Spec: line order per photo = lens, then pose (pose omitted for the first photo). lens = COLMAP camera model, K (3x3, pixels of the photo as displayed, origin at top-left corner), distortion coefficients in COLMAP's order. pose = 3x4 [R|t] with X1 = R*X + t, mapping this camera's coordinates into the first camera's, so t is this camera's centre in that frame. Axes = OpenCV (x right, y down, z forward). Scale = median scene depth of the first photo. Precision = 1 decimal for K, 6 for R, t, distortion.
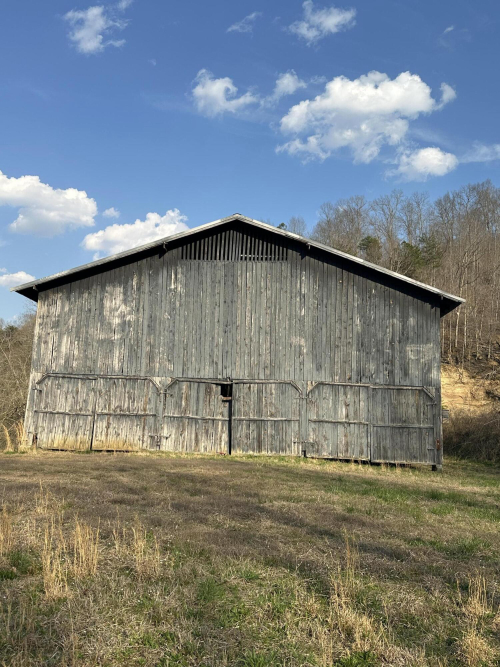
lens RADIAL K [[612.3, 0, 250.0], [0, 612.3, 333.5], [0, 0, 1]] dist [0.174041, -0.368634]
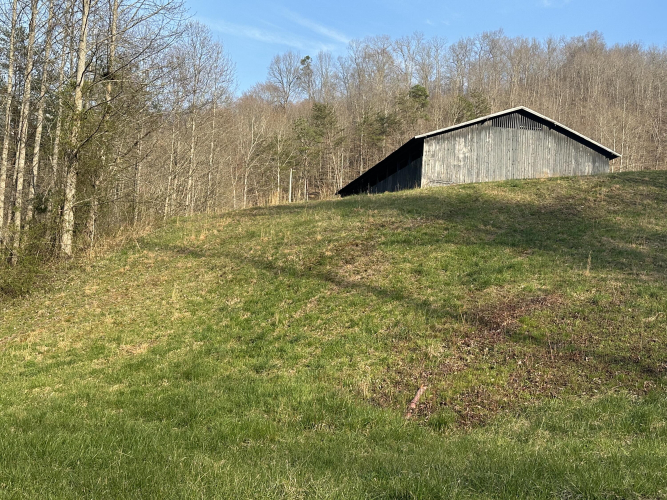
lens RADIAL K [[748.3, 0, 333.5], [0, 748.3, 250.0], [0, 0, 1]] dist [0.195099, -0.565089]
pose [[0.975095, 0.036683, 0.218731, -1.172436], [-0.057407, 0.994362, 0.089157, 0.091847], [-0.214227, -0.099493, 0.971704, -1.357464]]
